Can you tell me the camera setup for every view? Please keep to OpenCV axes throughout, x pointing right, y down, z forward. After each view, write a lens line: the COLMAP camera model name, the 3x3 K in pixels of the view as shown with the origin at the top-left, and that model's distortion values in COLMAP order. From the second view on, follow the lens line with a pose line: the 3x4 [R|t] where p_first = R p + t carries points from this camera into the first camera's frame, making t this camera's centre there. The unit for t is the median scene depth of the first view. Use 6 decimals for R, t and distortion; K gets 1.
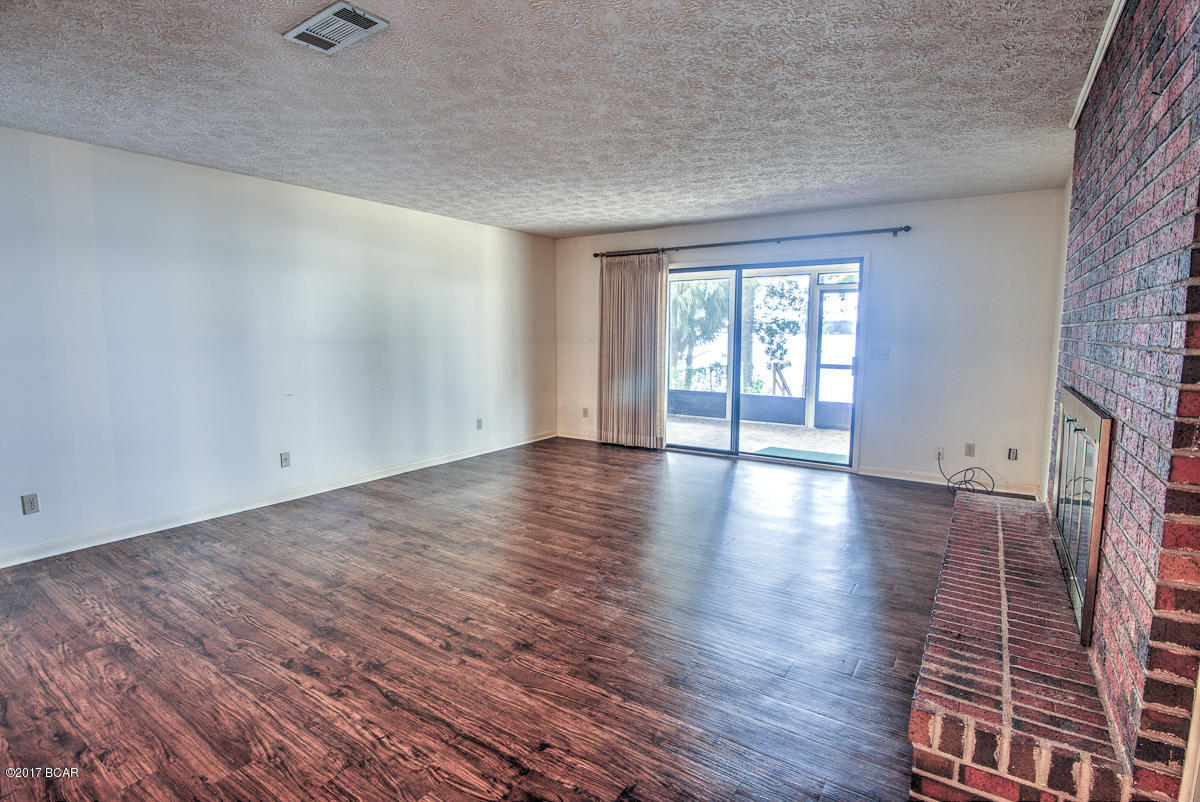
lens RADIAL K [[583.2, 0, 623.6], [0, 583.2, 400.2], [0, 0, 1]] dist [-0.023519, 0.000237]
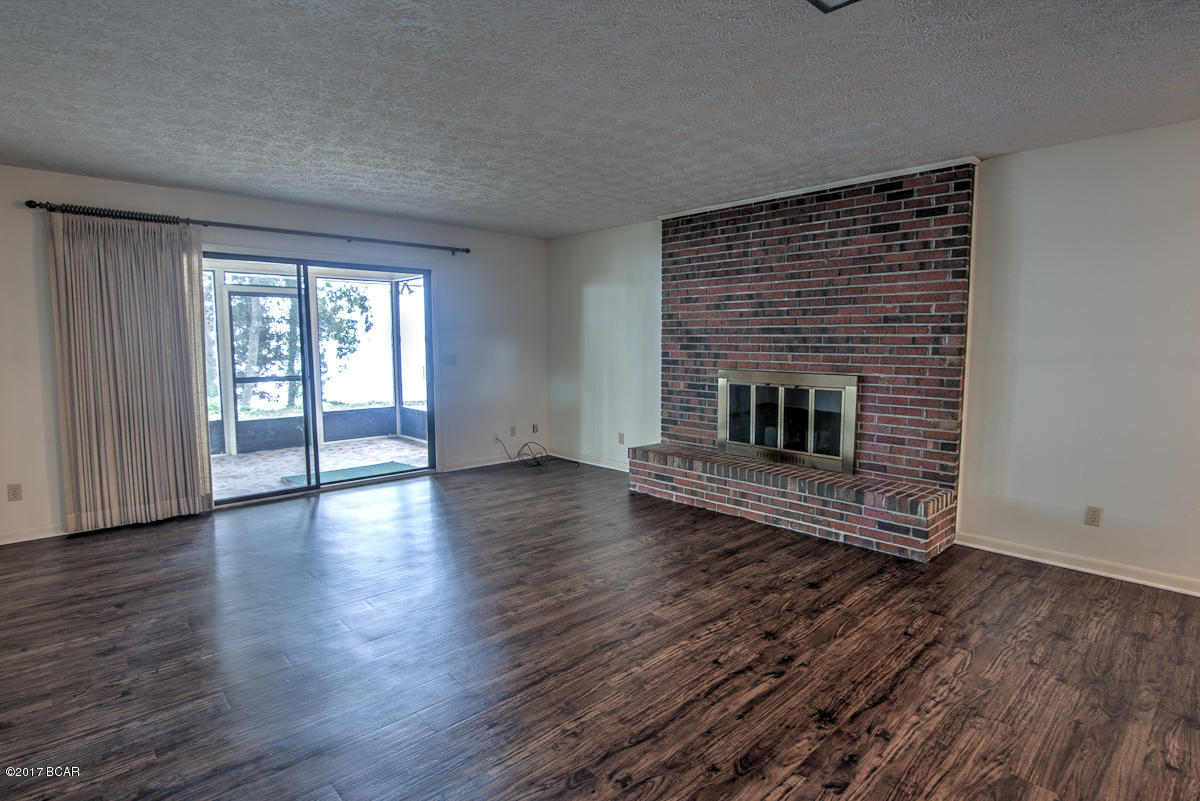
lens RADIAL K [[583.2, 0, 599.2], [0, 583.2, 394.8], [0, 0, 1]] dist [-0.023519, 0.000237]
pose [[0.260389, -0.092500, 0.961063, -0.990219], [0.113702, 0.991412, 0.064614, -0.094288], [-0.958785, 0.092450, 0.268670, 0.781995]]
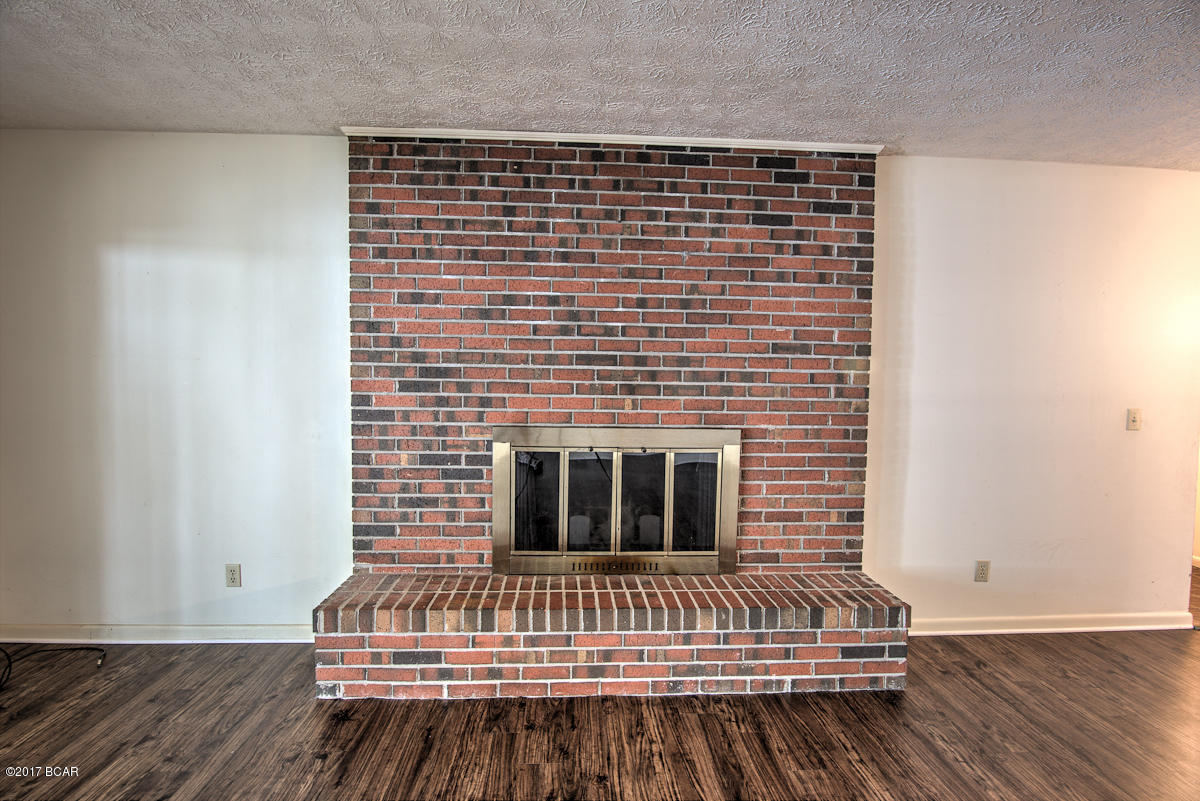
lens RADIAL K [[583.2, 0, 602.3], [0, 583.2, 400.2], [0, 0, 1]] dist [-0.023519, 0.000237]
pose [[-0.562104, -0.047690, 0.825691, -0.165861], [0.082950, 0.990052, 0.113653, -0.151119], [-0.822897, 0.132376, -0.552556, 1.250318]]
